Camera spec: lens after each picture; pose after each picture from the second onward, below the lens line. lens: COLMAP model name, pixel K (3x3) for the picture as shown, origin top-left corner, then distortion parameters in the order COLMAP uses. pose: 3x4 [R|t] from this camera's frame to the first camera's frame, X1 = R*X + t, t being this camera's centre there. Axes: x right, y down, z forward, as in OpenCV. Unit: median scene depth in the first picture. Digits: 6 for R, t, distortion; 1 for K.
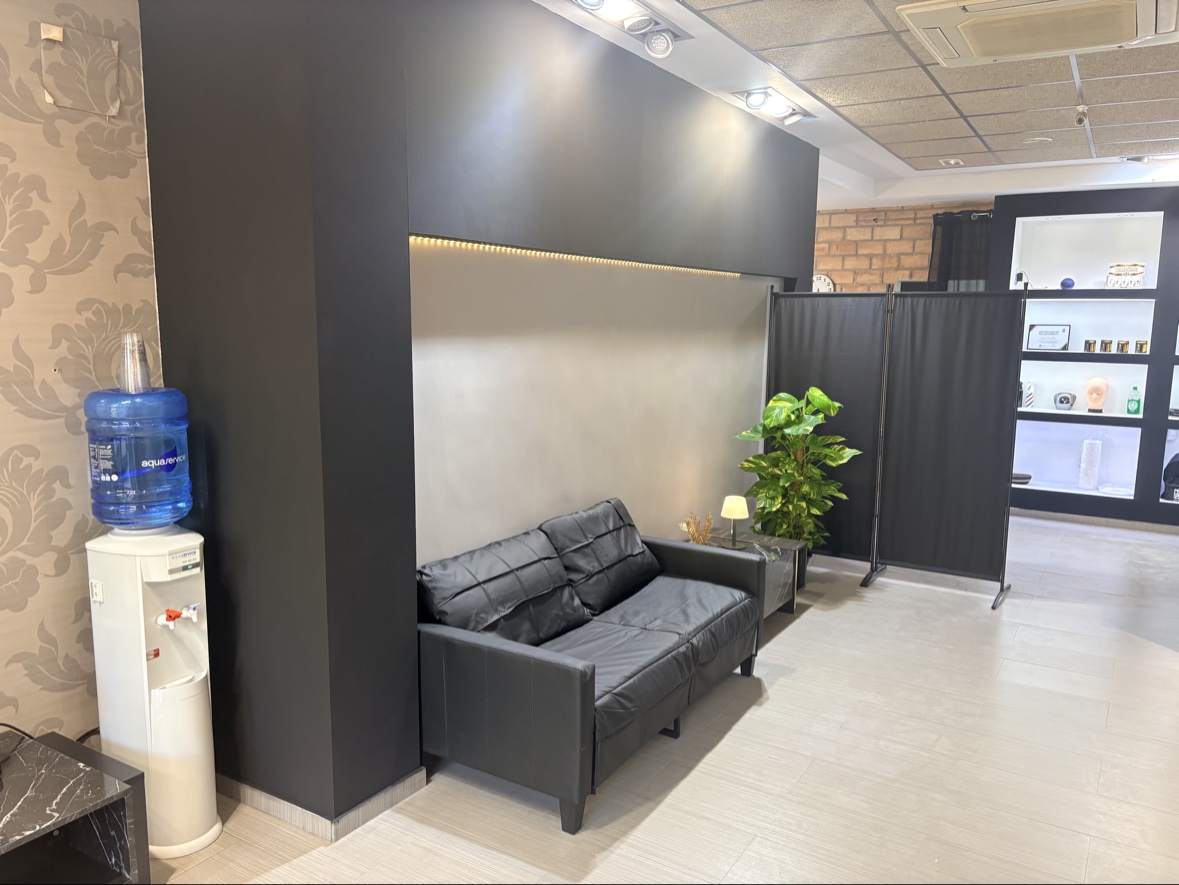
lens RADIAL K [[893.8, 0, 585.5], [0, 893.8, 451.1], [0, 0, 1]] dist [0.046125, -0.051081]
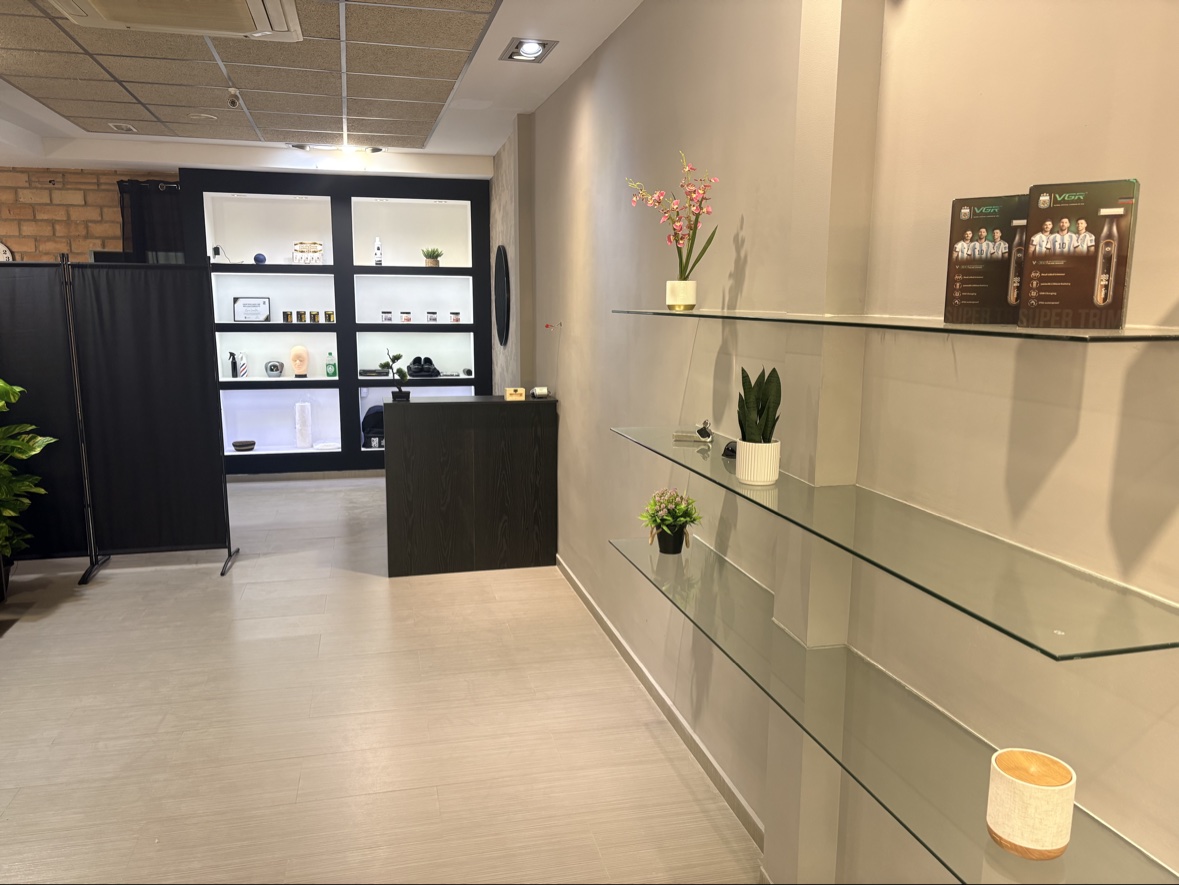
lens RADIAL K [[893.8, 0, 585.5], [0, 893.8, 451.1], [0, 0, 1]] dist [0.046125, -0.051081]
pose [[0.696673, -0.130421, 0.705434, 0.030401], [0.109738, 0.991137, 0.074866, 0.002800], [-0.708945, 0.025256, 0.704811, -0.018015]]
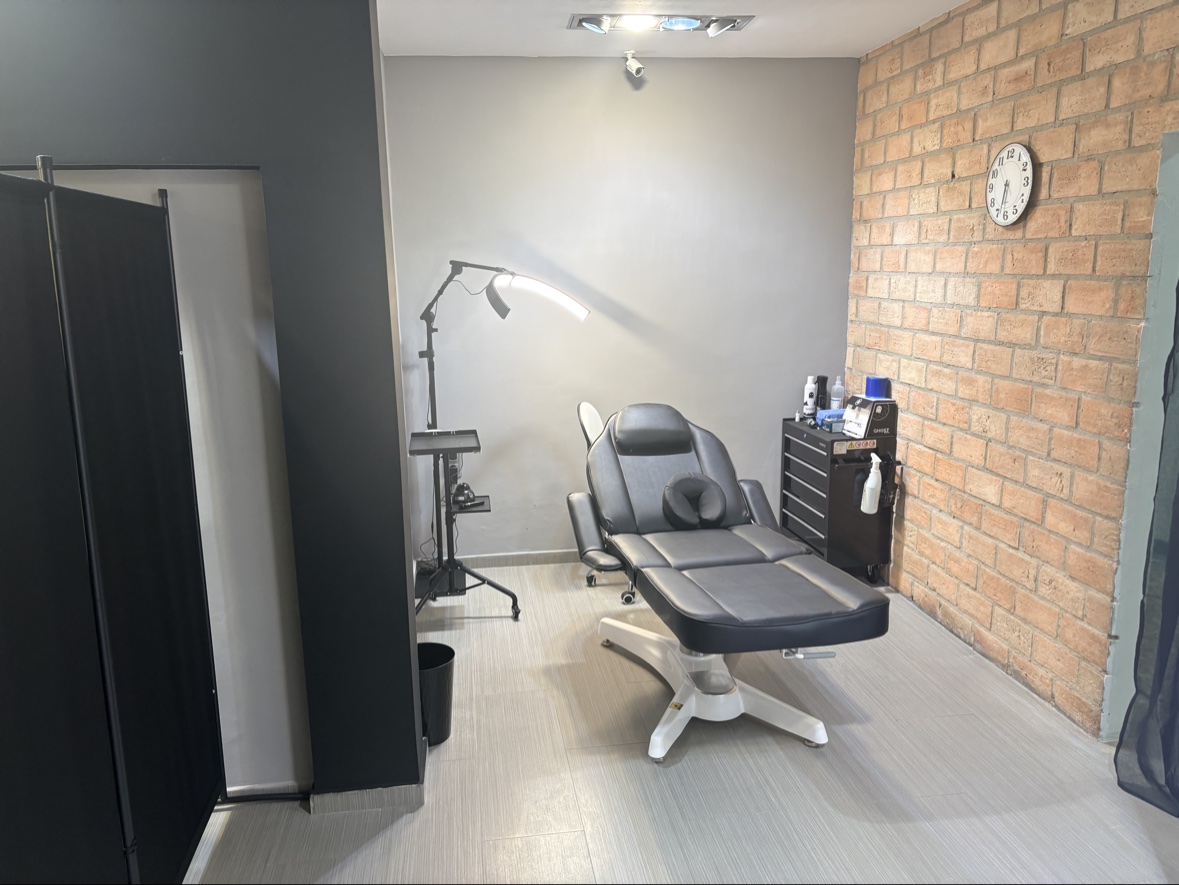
lens RADIAL K [[893.8, 0, 585.5], [0, 893.8, 451.1], [0, 0, 1]] dist [0.046125, -0.051081]
pose [[0.647337, 0.135922, -0.749987, 0.692325], [-0.091367, 0.990714, 0.100688, -0.132104], [0.756708, 0.003345, 0.653744, 0.921965]]
